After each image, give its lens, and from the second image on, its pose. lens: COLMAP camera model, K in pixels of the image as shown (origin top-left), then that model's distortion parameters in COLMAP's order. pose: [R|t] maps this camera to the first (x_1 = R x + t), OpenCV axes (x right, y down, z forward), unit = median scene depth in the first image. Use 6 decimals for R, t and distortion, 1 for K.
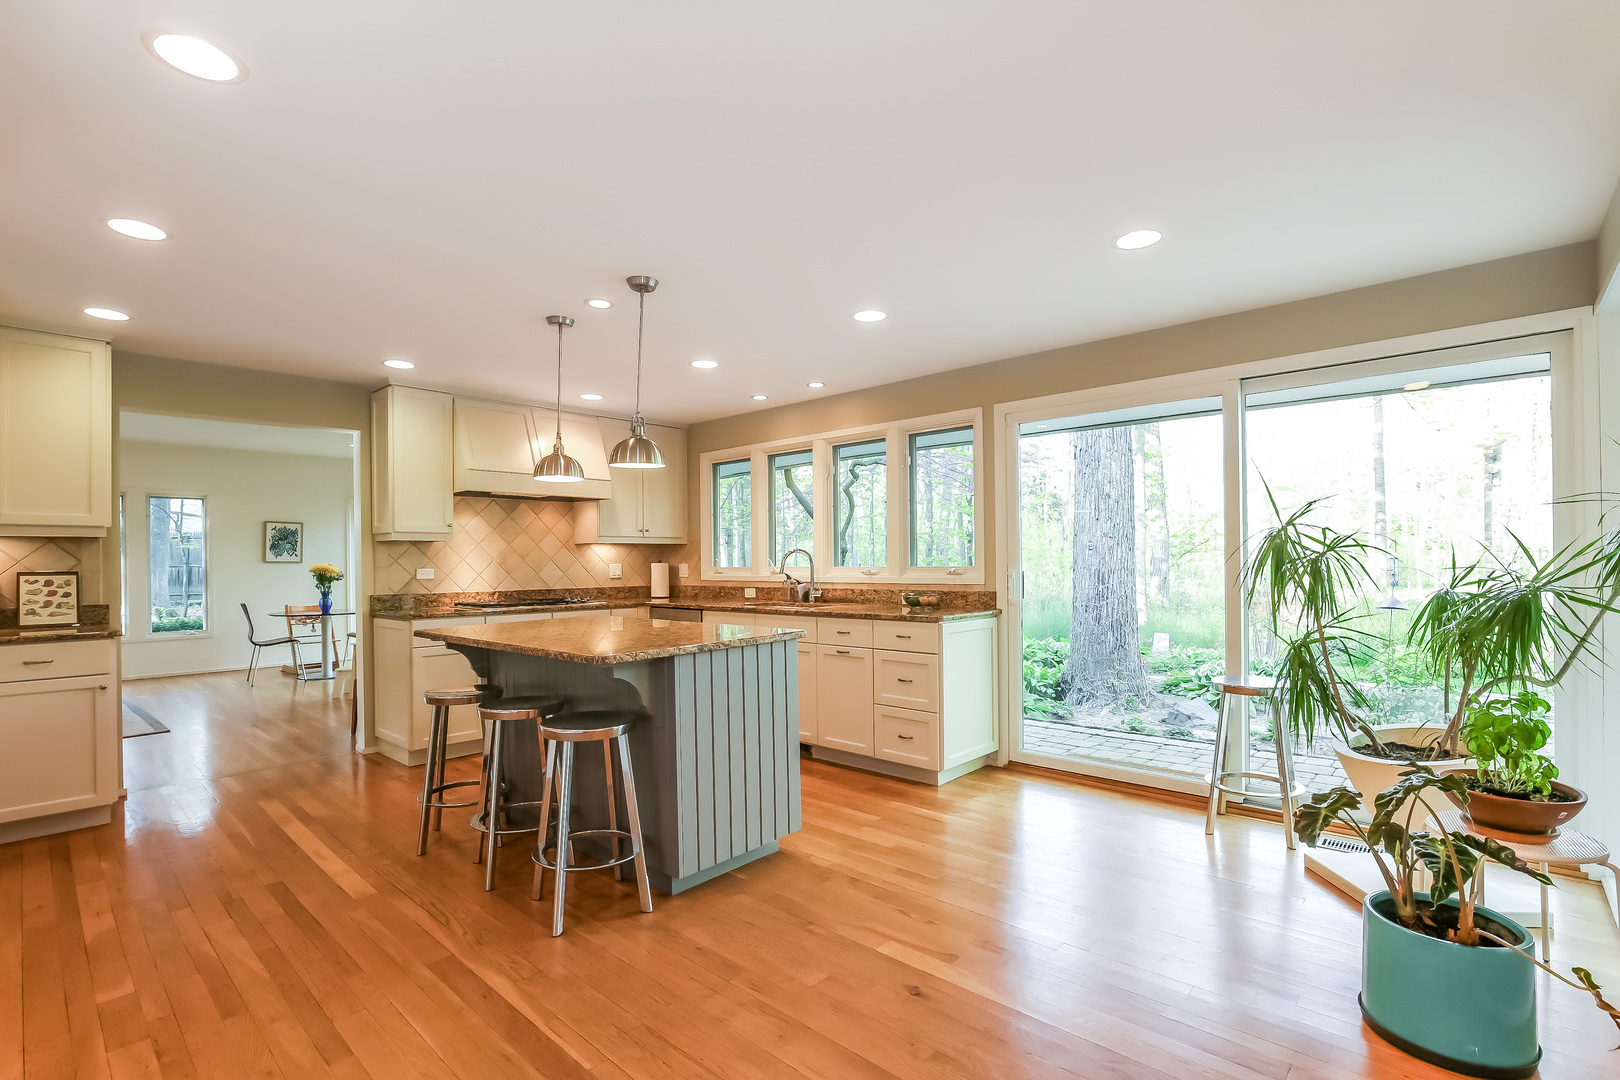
lens RADIAL K [[741.8, 0, 821.9], [0, 741.8, 564.3], [0, 0, 1]] dist [-0.018815, 0.001114]
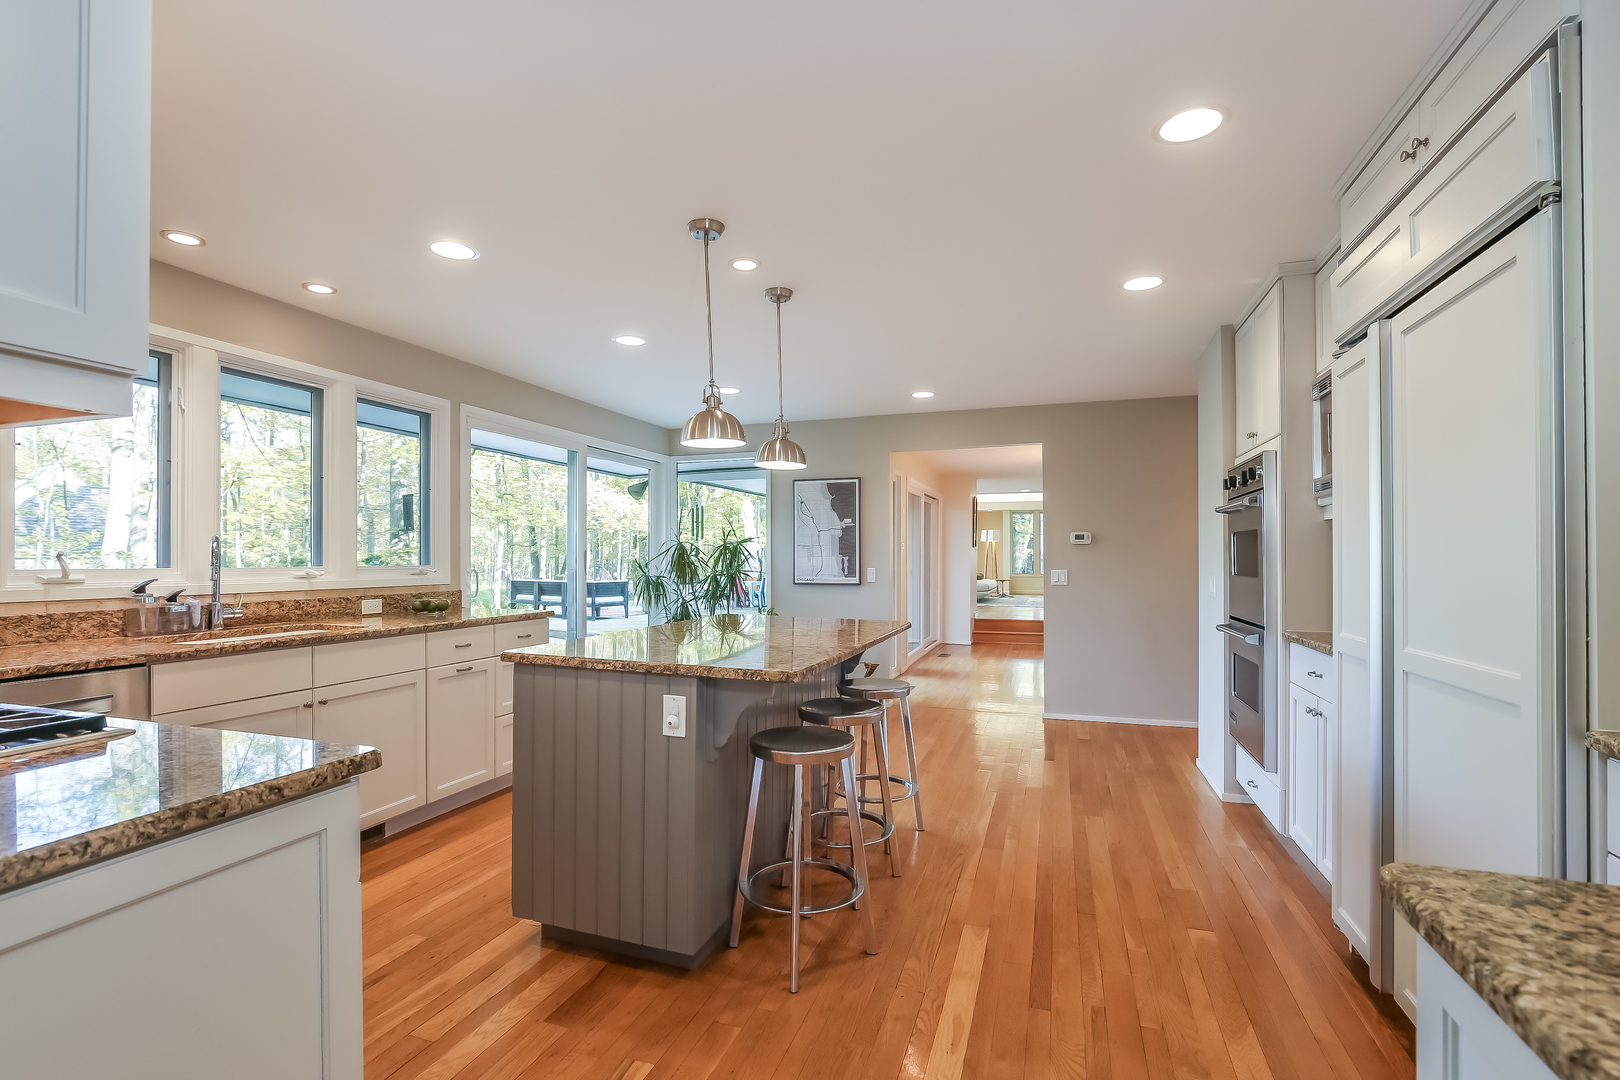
lens RADIAL K [[741.8, 0, 806.9], [0, 741.8, 552.6], [0, 0, 1]] dist [-0.018815, 0.001114]
pose [[-0.388813, 0.016262, 0.921173, -0.733362], [0.004838, 0.999866, -0.015609, 0.003381], [-0.921304, -0.001612, -0.388840, 0.821034]]
